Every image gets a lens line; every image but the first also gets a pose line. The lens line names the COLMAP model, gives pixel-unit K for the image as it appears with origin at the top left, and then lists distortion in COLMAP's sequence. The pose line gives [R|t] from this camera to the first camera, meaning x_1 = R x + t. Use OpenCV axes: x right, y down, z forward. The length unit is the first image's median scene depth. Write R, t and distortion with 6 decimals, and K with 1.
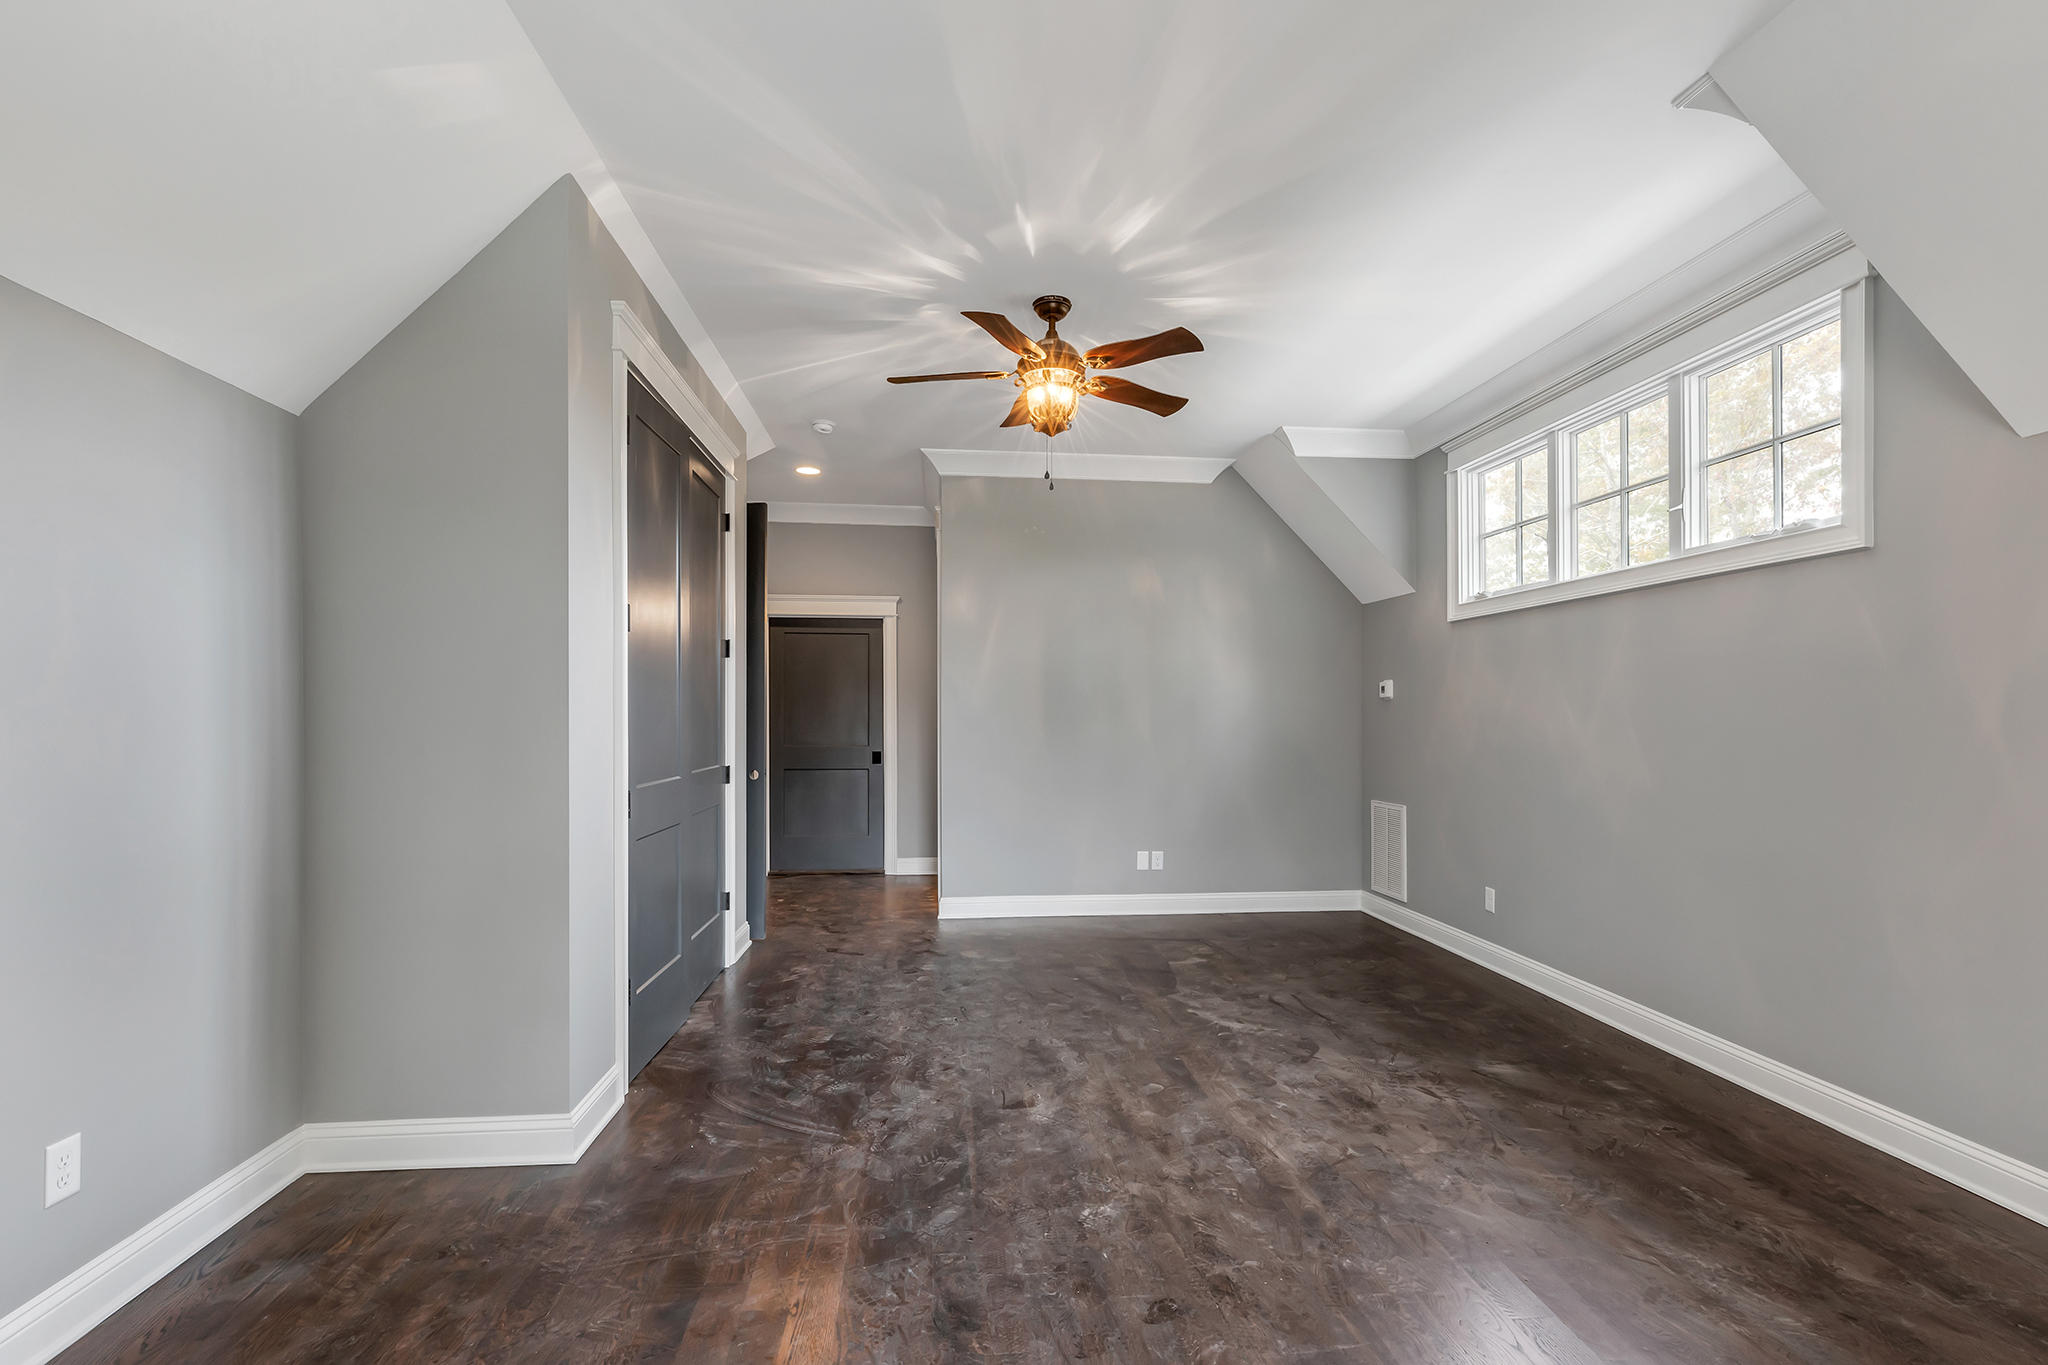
lens RADIAL K [[936.8, 0, 1023.7], [0, 936.8, 689.9], [0, 0, 1]] dist [0.005678, 0.000059]
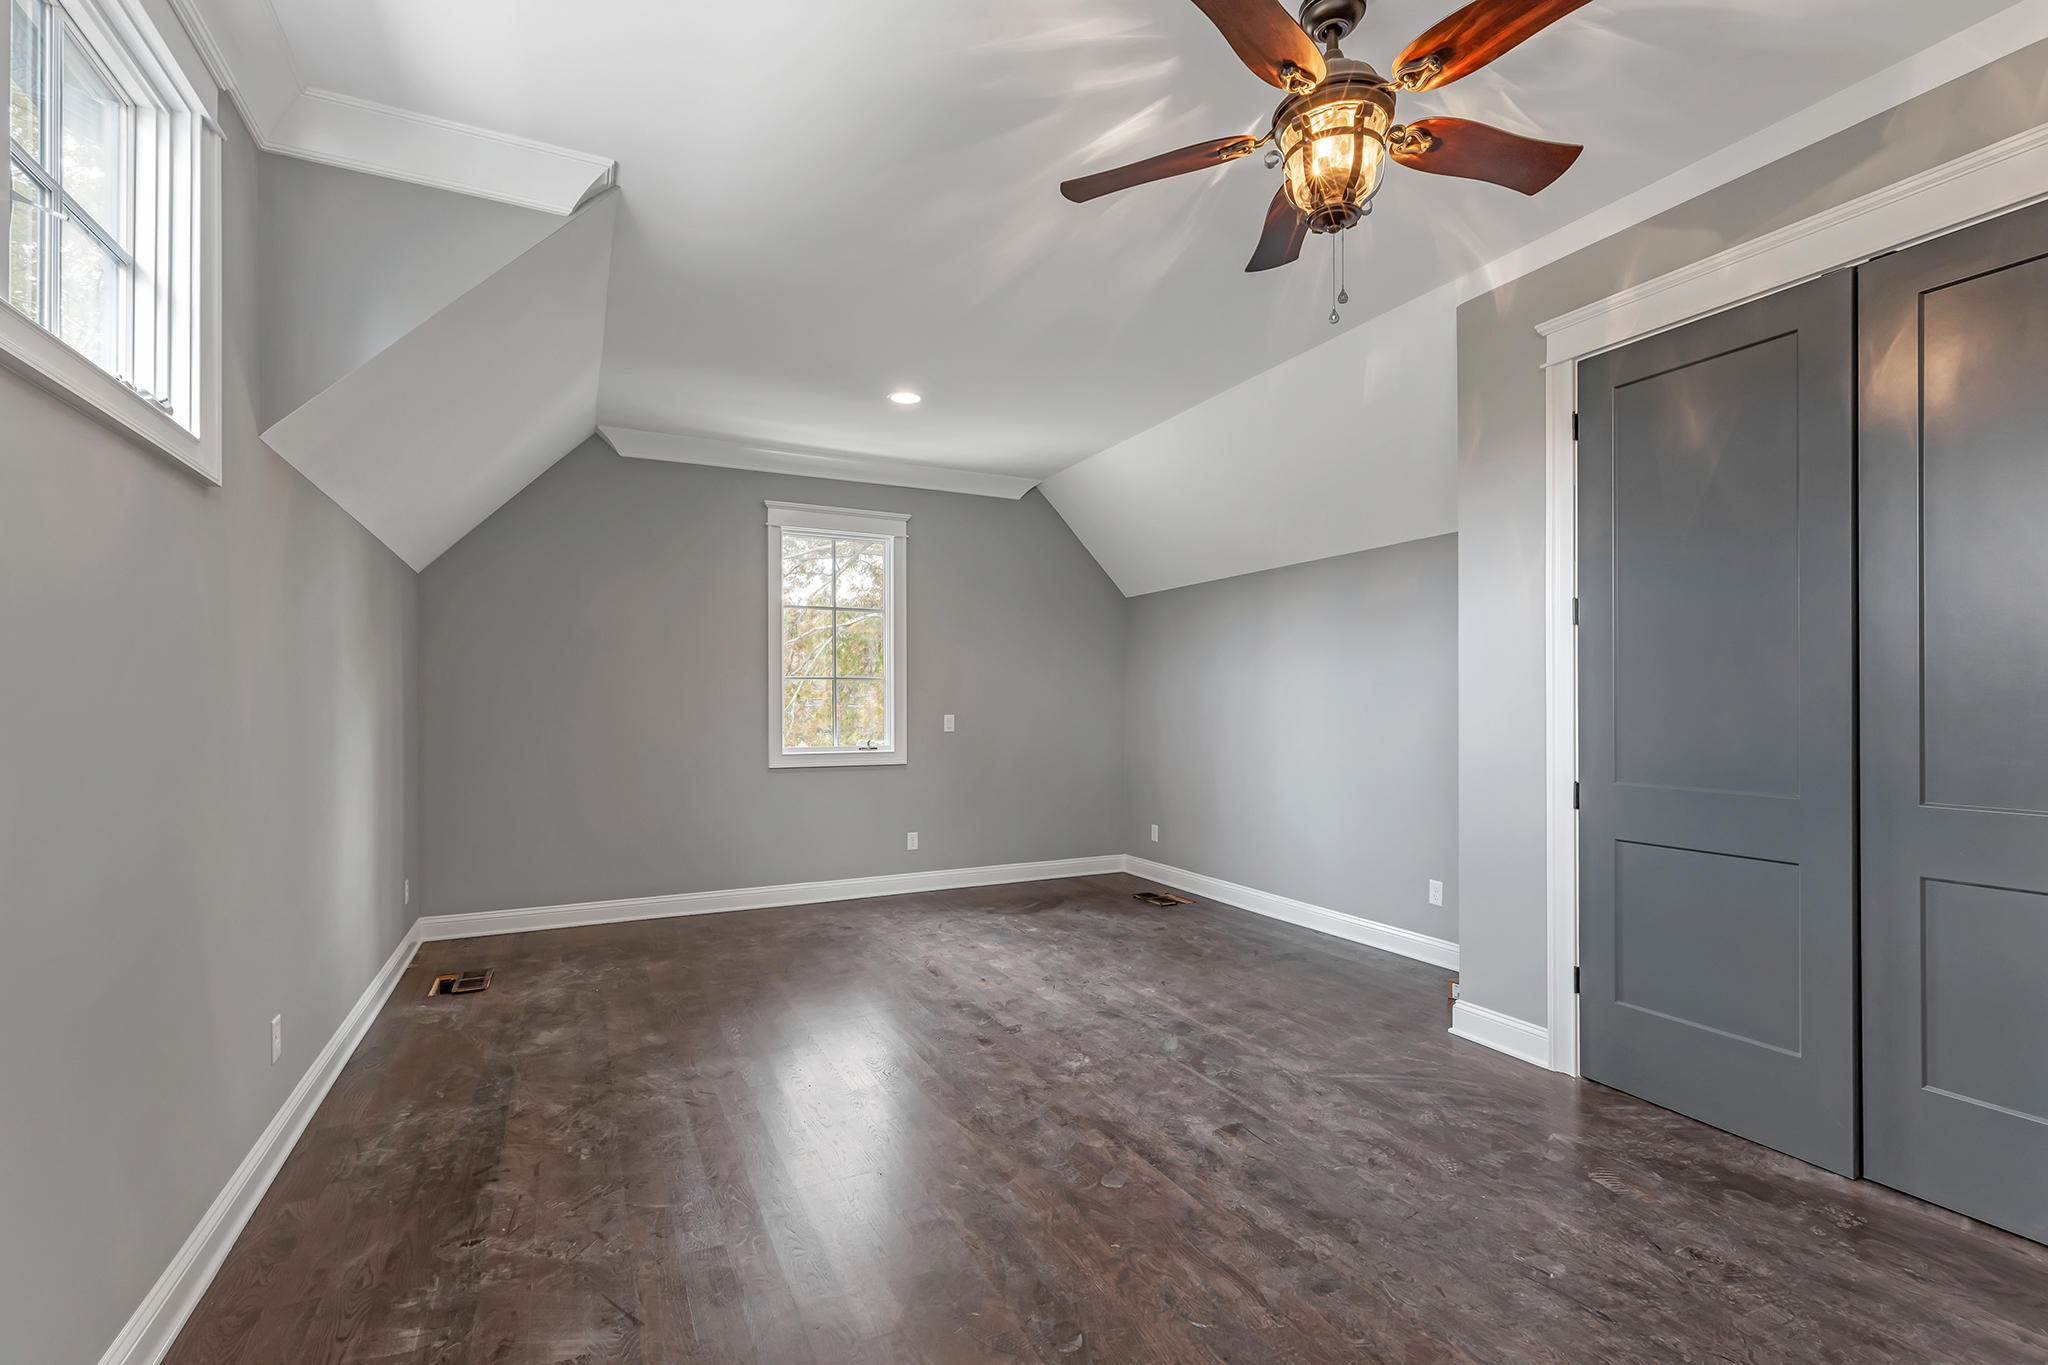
lens RADIAL K [[936.8, 0, 1025.2], [0, 936.8, 696.2], [0, 0, 1]] dist [0.005678, 0.000059]
pose [[-0.936336, -0.003495, -0.351088, 0.548024], [0.009112, 0.999372, -0.034250, 0.050373], [0.350988, -0.035268, -0.935716, 1.947205]]
